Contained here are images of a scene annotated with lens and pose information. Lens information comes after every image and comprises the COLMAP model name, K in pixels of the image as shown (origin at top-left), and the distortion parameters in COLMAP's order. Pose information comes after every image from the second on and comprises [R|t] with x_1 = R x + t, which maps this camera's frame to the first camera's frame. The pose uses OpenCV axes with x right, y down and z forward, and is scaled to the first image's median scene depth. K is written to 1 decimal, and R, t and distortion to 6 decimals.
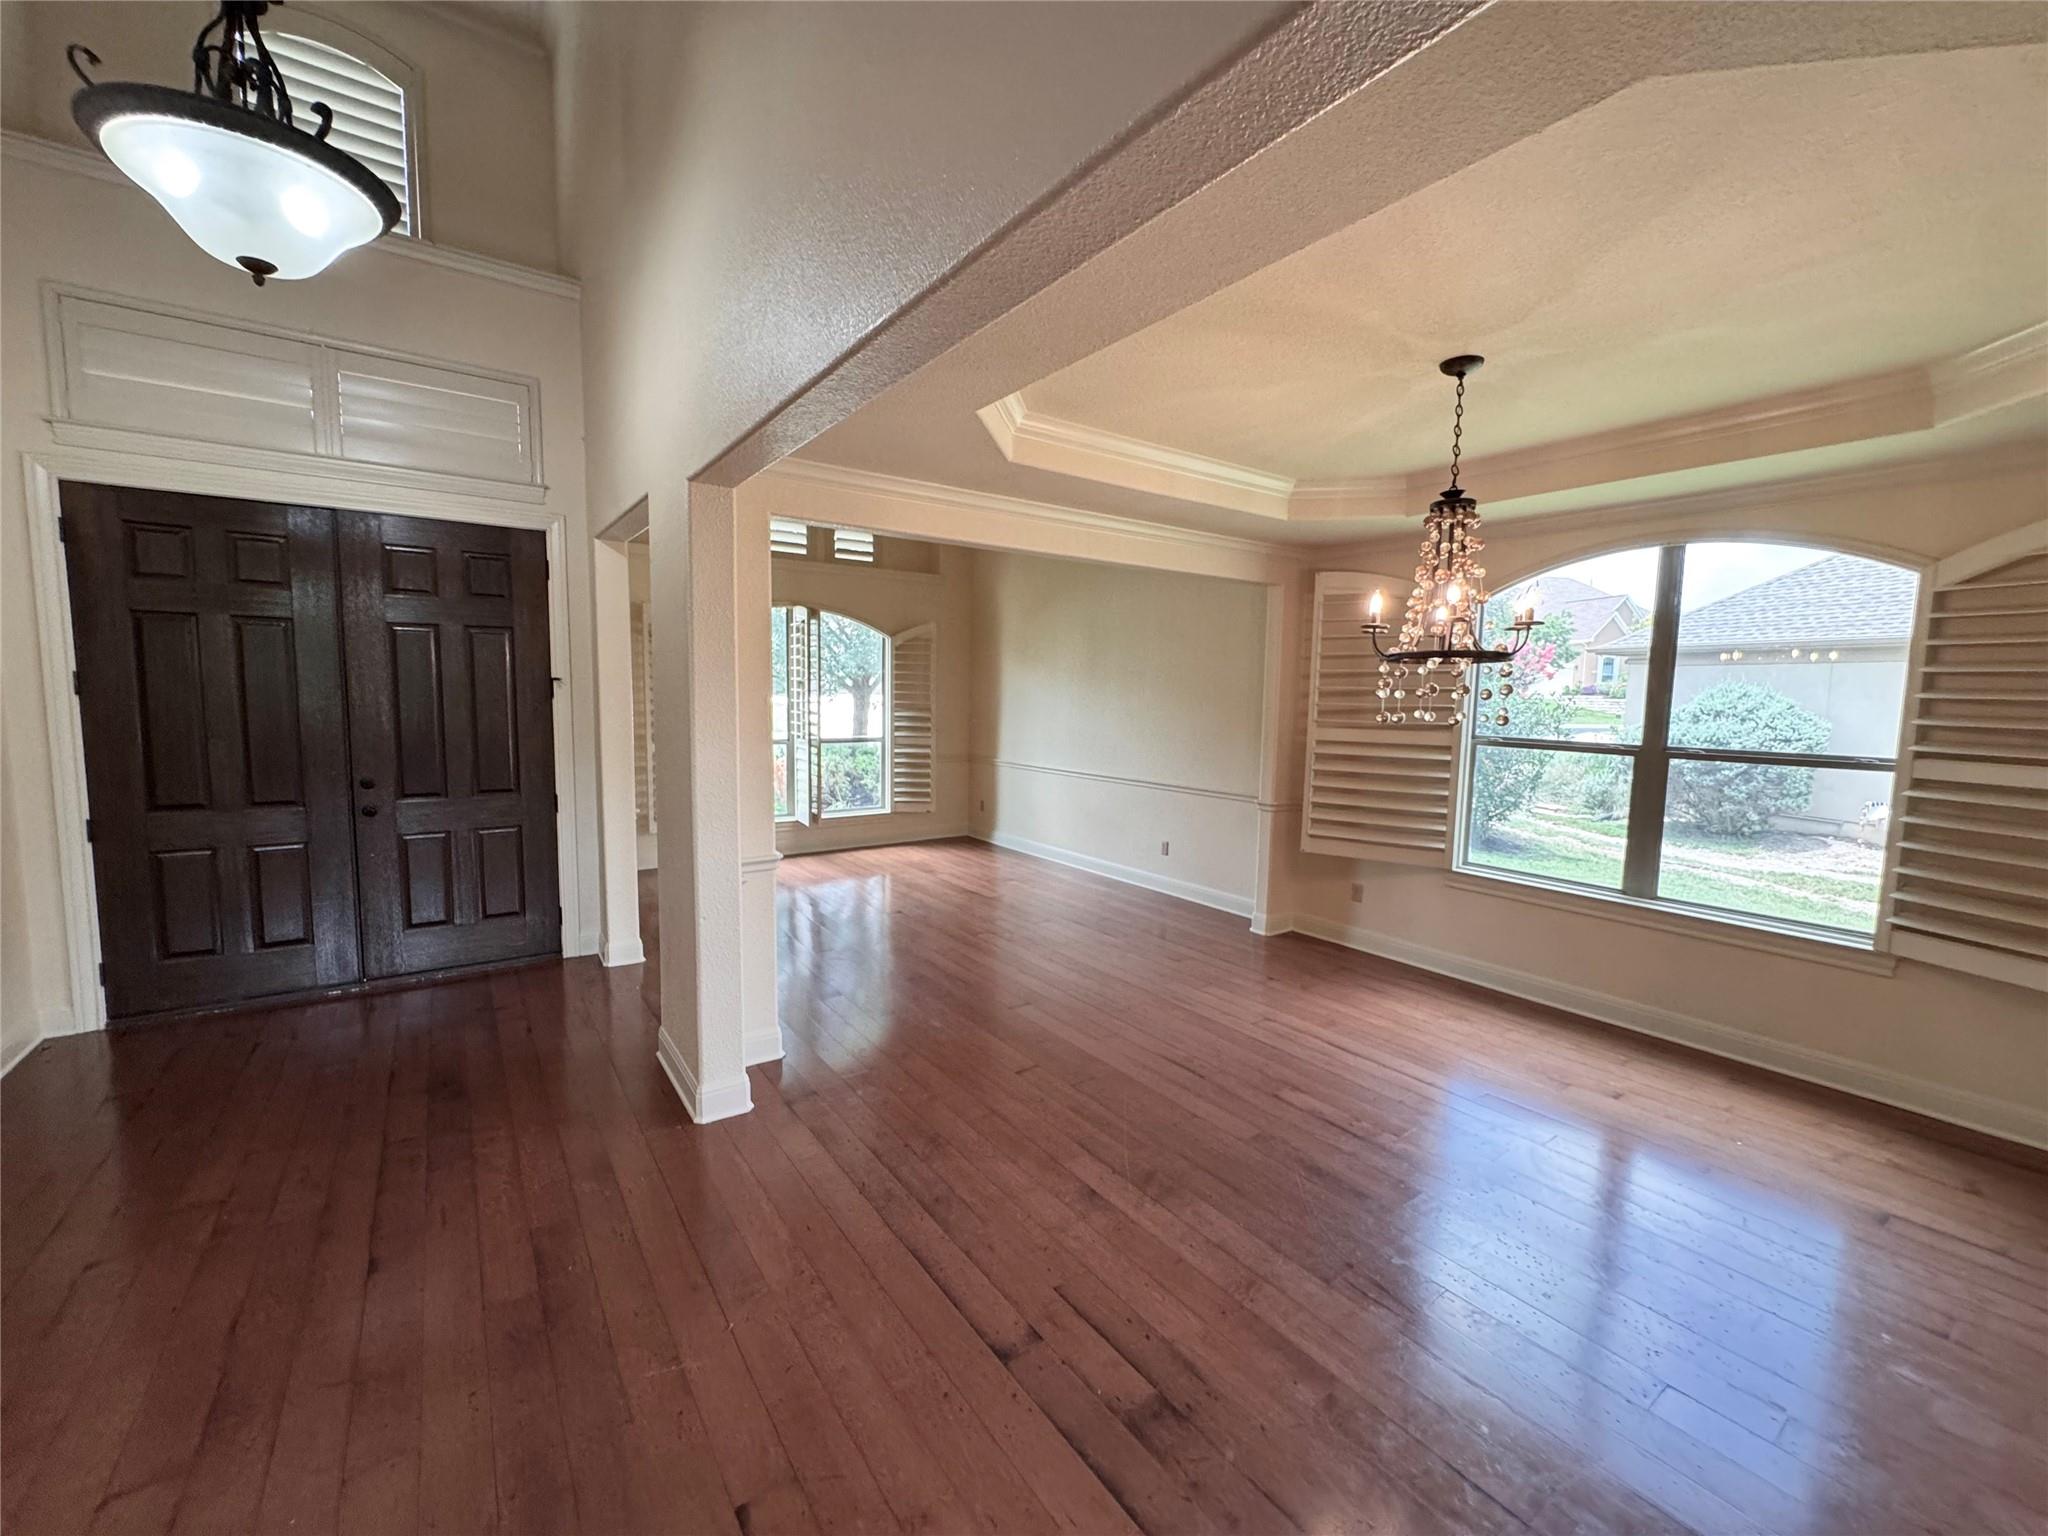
lens RADIAL K [[816.9, 0, 1016.7], [0, 816.9, 769.7], [0, 0, 1]] dist [0.000738, -0.000242]
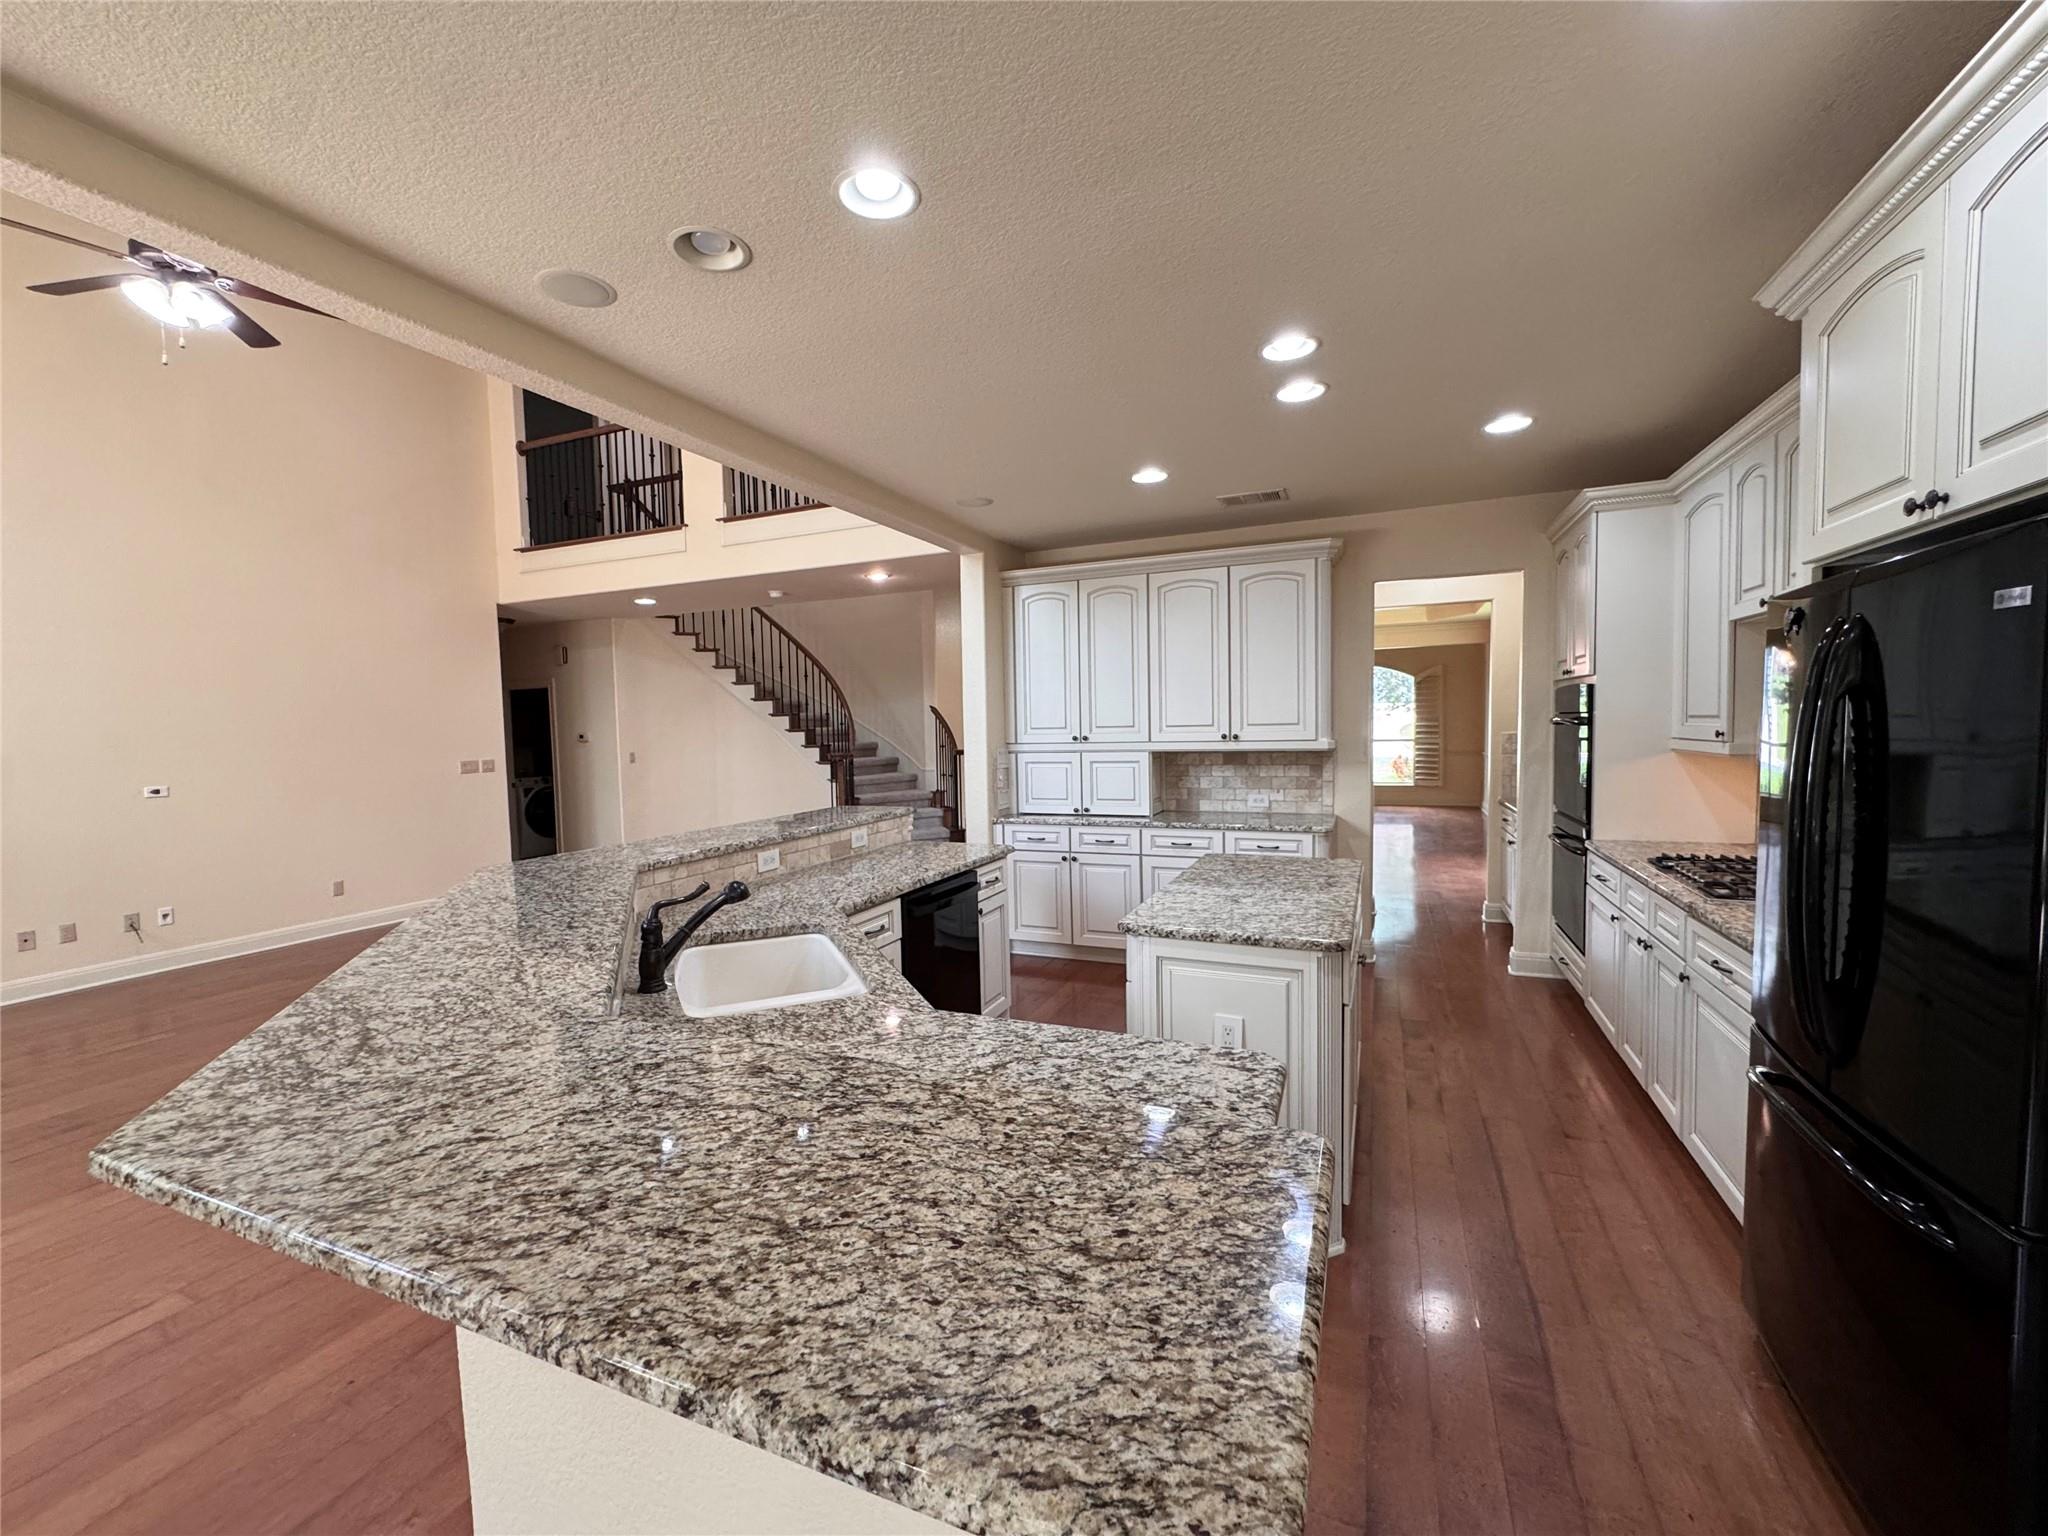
lens RADIAL K [[816.9, 0, 1016.9], [0, 816.9, 766.2], [0, 0, 1]] dist [0.000738, -0.000242]
pose [[0.519173, 0.024232, -0.854326, 1.991136], [-0.049092, 0.998793, -0.001504, 0.138391], [0.853258, 0.042722, 0.519736, -1.225052]]
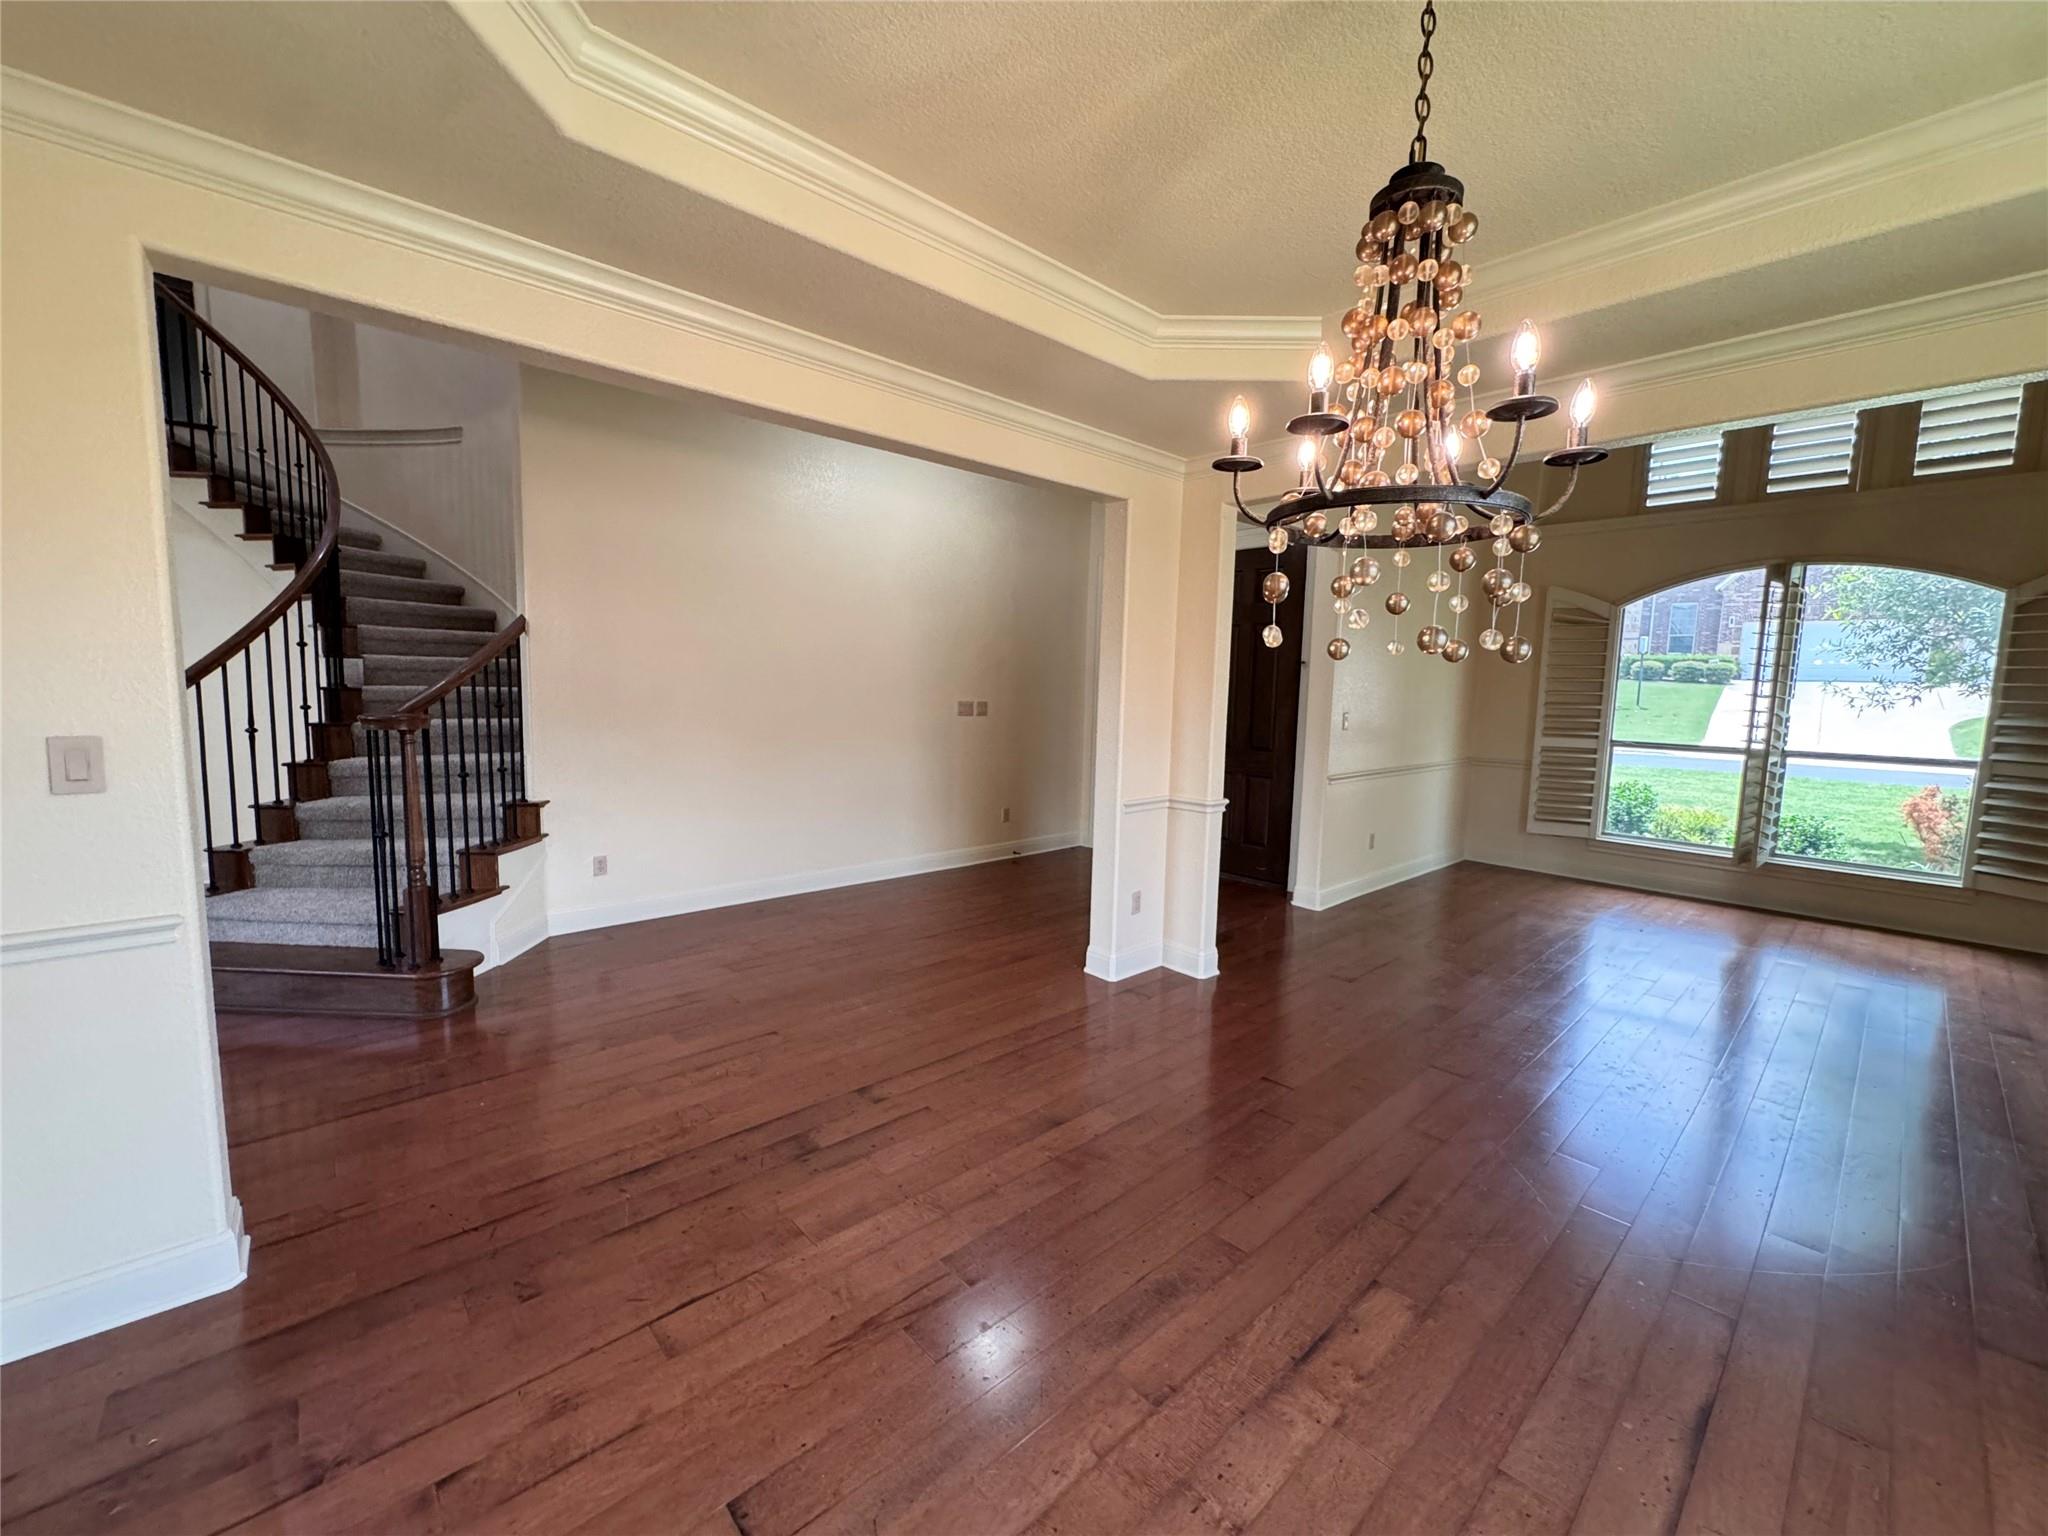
lens RADIAL K [[816.9, 0, 1027.0], [0, 816.9, 767.1], [0, 0, 1]] dist [0.000738, -0.000242]
pose [[0.131248, 0.087767, -0.987457, 0.808914], [-0.114760, 0.990722, 0.072804, 0.000113], [0.984685, 0.103765, 0.140103, 0.583542]]
